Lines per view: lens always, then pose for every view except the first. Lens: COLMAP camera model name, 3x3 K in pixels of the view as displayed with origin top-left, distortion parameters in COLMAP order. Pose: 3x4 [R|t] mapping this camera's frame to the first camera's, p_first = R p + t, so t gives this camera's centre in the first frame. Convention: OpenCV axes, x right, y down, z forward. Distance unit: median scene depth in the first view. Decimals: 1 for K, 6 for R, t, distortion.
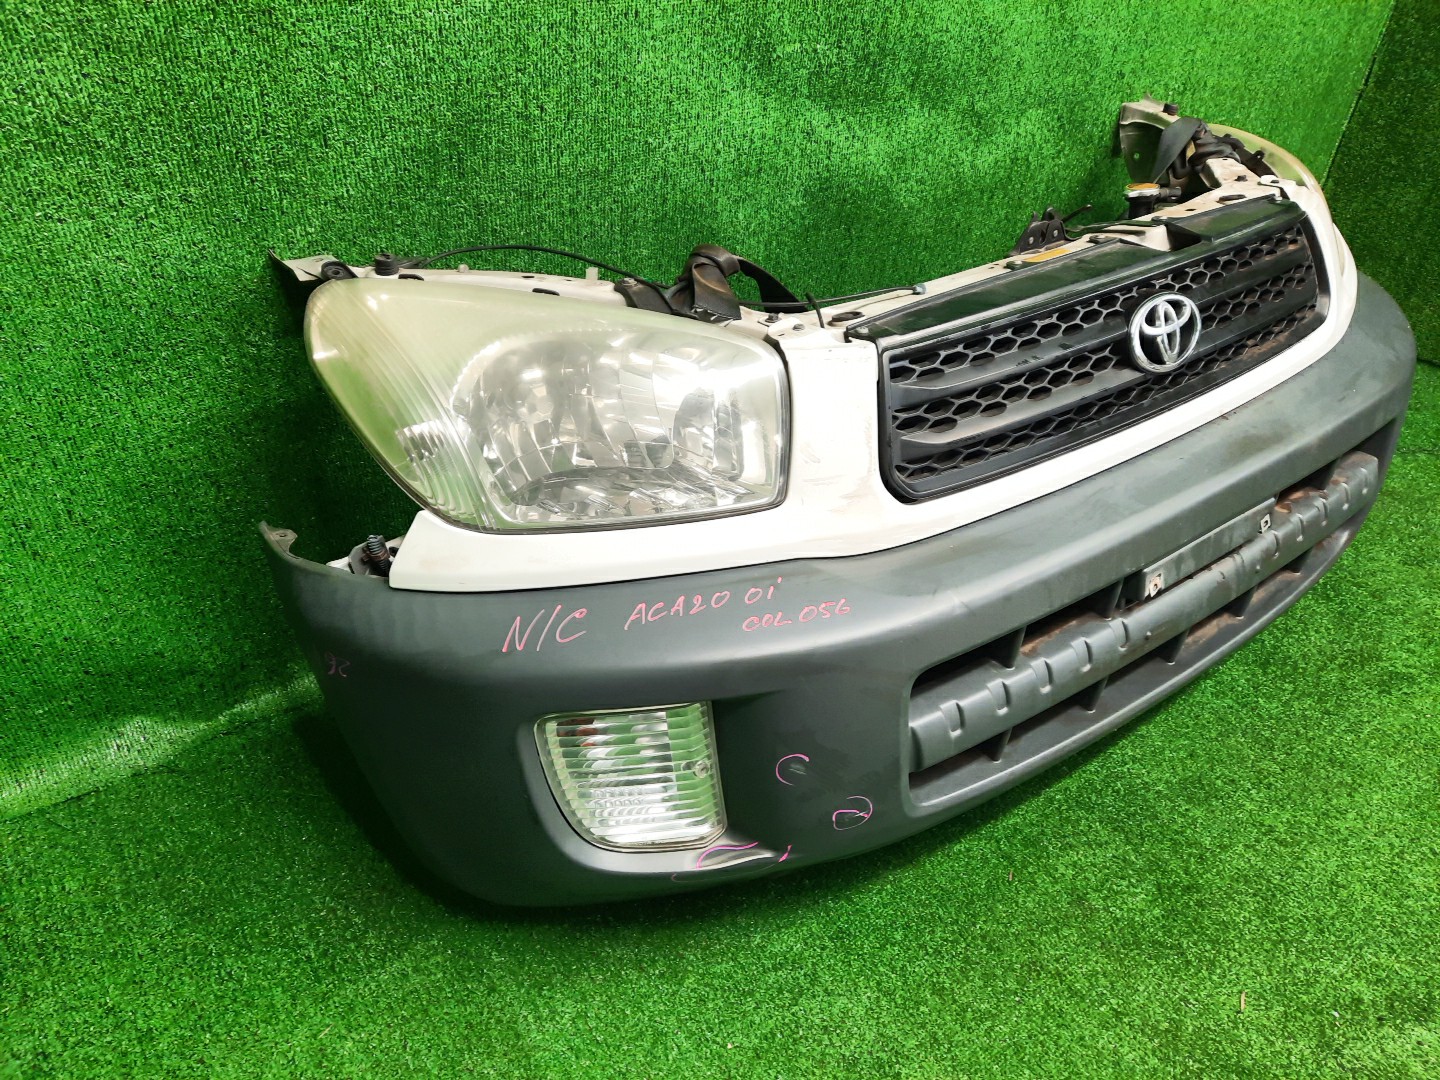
lens RADIAL K [[1059.8, 0, 720.0], [0, 1059.8, 540.0], [0, 0, 1]] dist [0.090472, -0.101191]
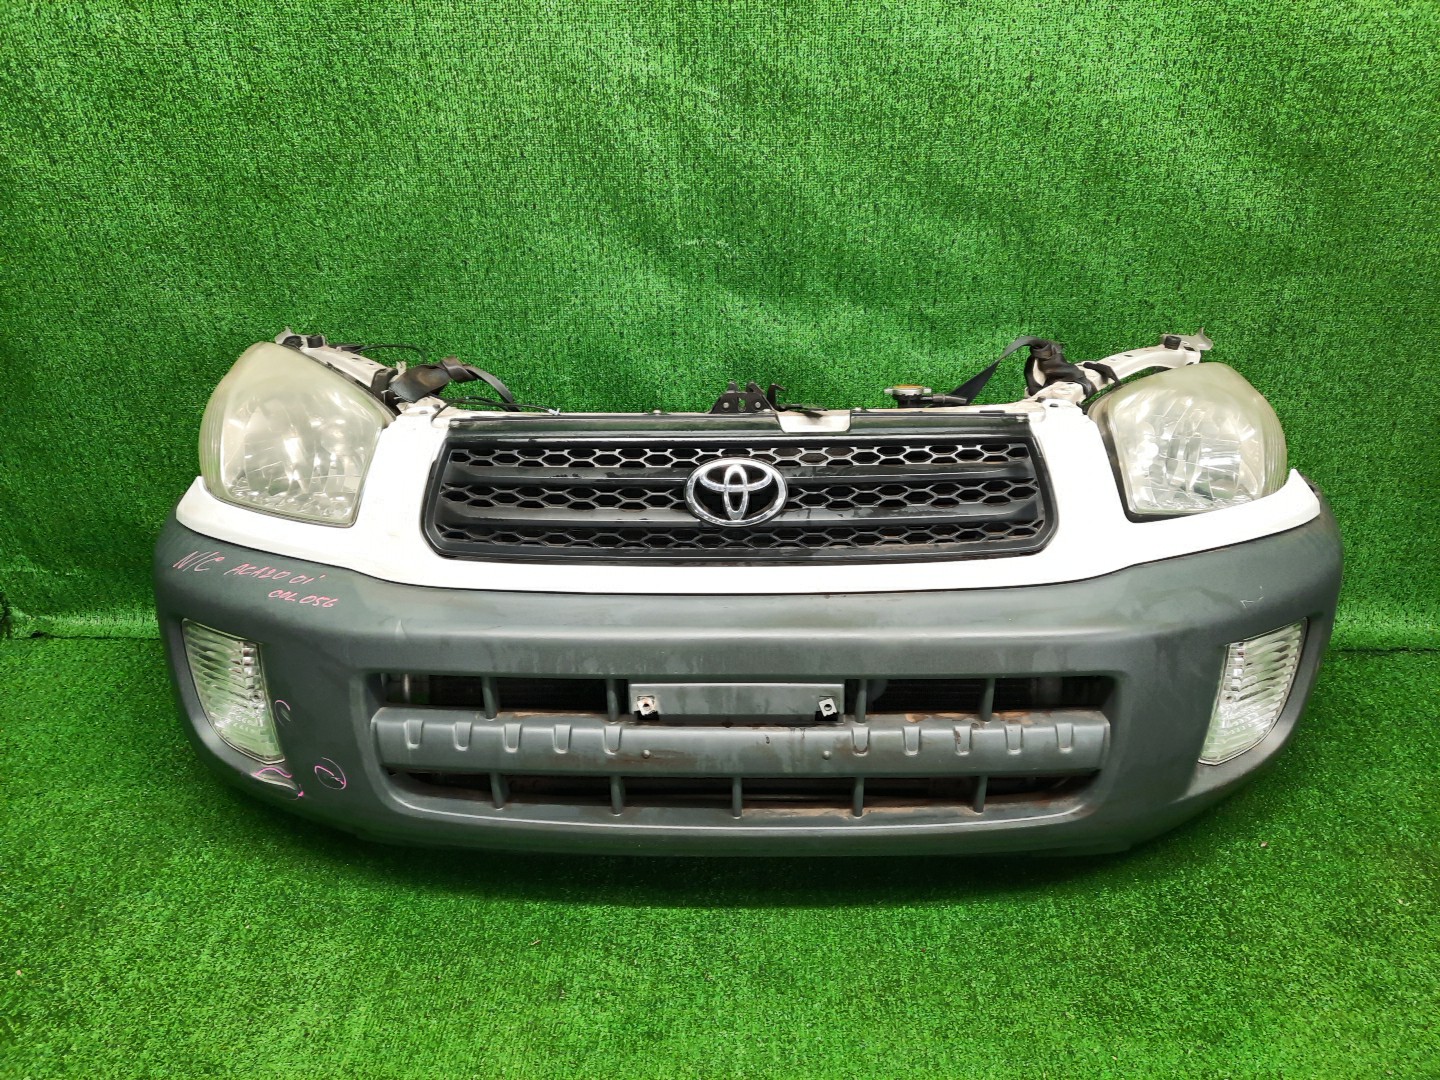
lens RADIAL K [[1059.8, 0, 720.0], [0, 1059.8, 540.0], [0, 0, 1]] dist [0.090472, -0.101191]
pose [[0.783274, 0.227270, -0.578645, 1.067271], [-0.327101, 0.942187, -0.072719, -0.062938], [0.528665, 0.246234, 0.812331, 0.115955]]
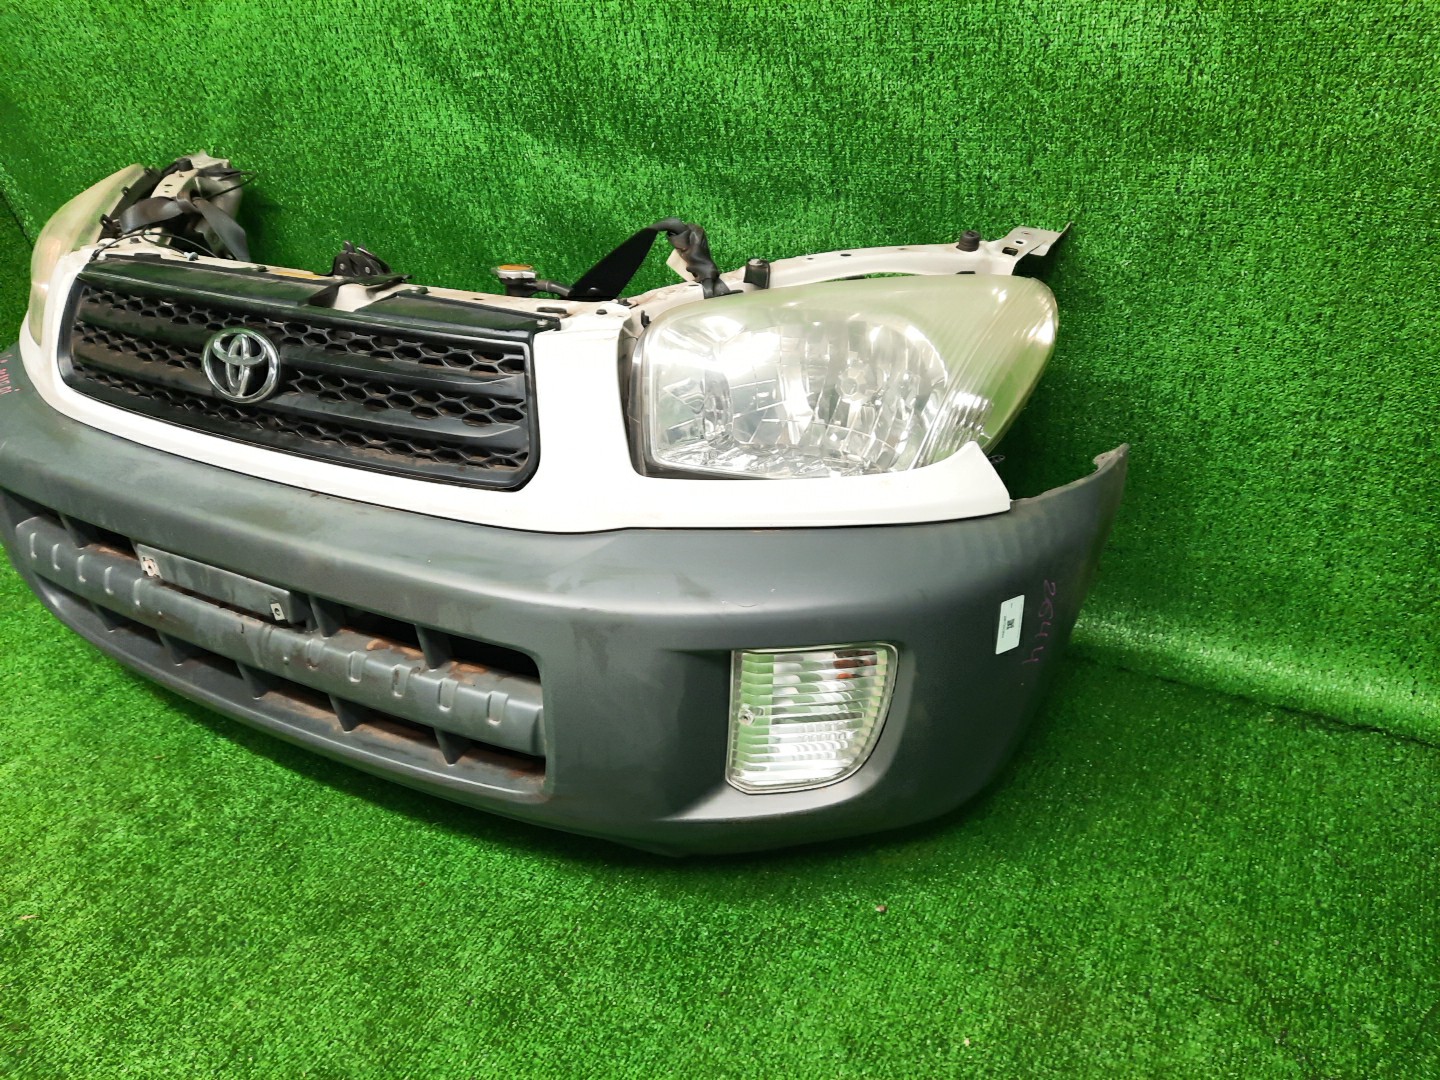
lens RADIAL K [[1059.8, 0, 720.0], [0, 1059.8, 540.0], [0, 0, 1]] dist [0.090472, -0.101191]
pose [[0.401109, 0.442543, -0.802039, 1.518766], [-0.452286, 0.857070, 0.246714, -0.517485], [0.796586, 0.263792, 0.543935, 0.866141]]
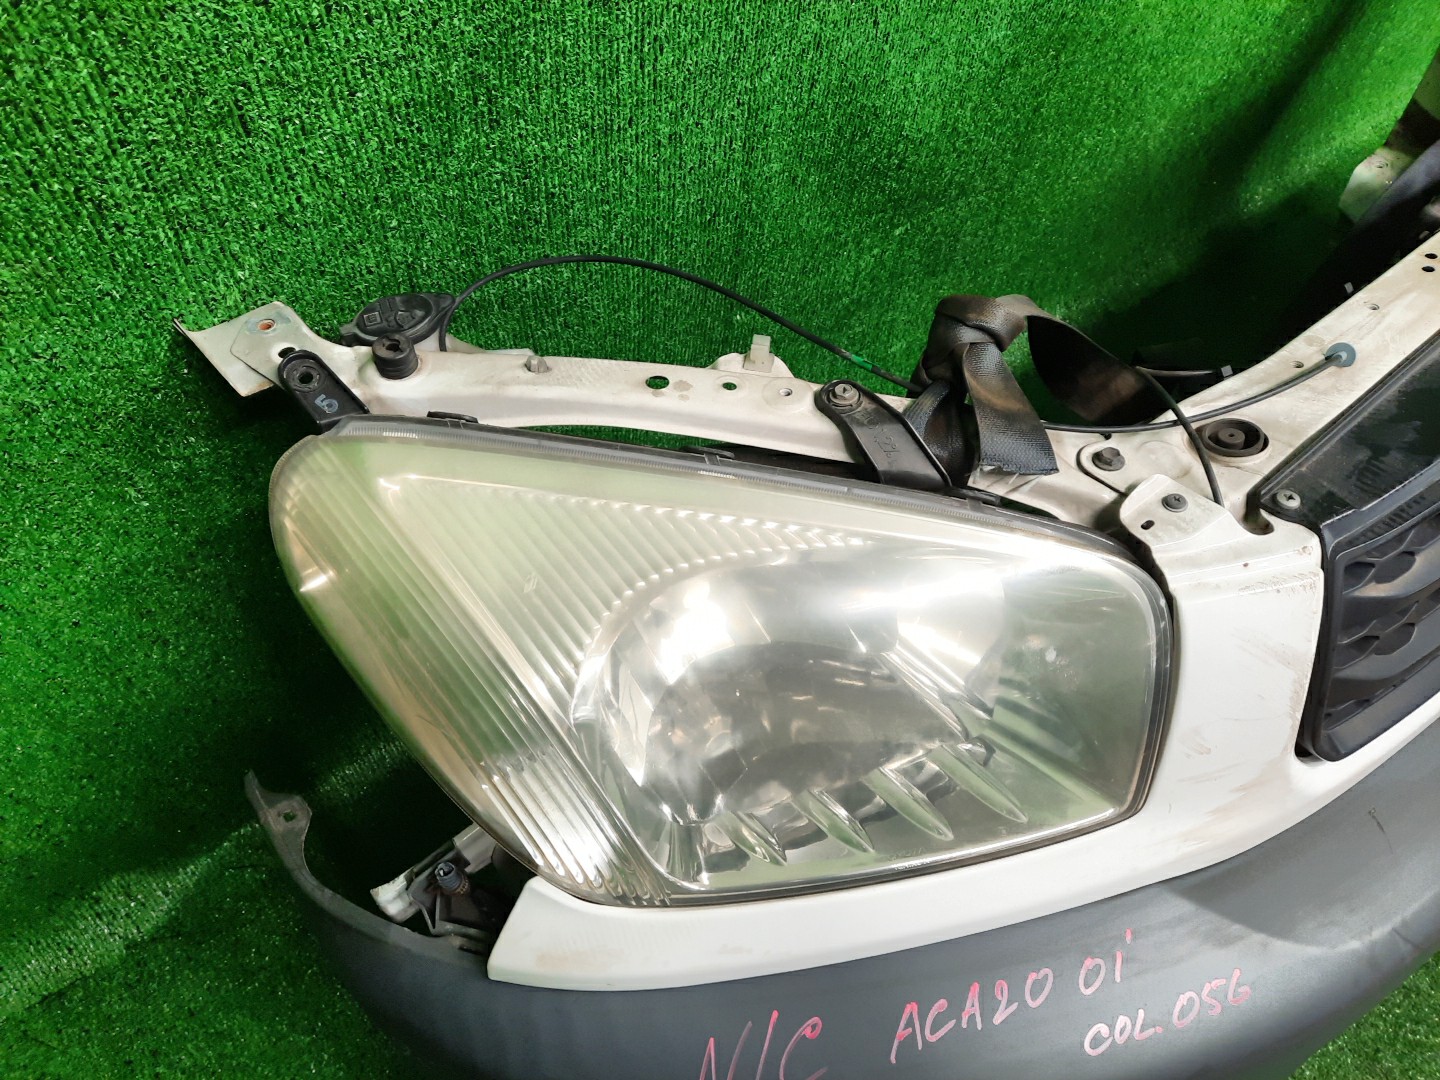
lens RADIAL K [[1065.5, 0, 720.0], [0, 1065.5, 540.0], [0, 0, 1]] dist [0.025226, -0.007566]
pose [[0.998805, -0.044609, 0.019946, -0.152453], [0.035800, 0.945837, 0.322661, -0.325523], [-0.033259, -0.321561, 0.946304, 0.426129]]
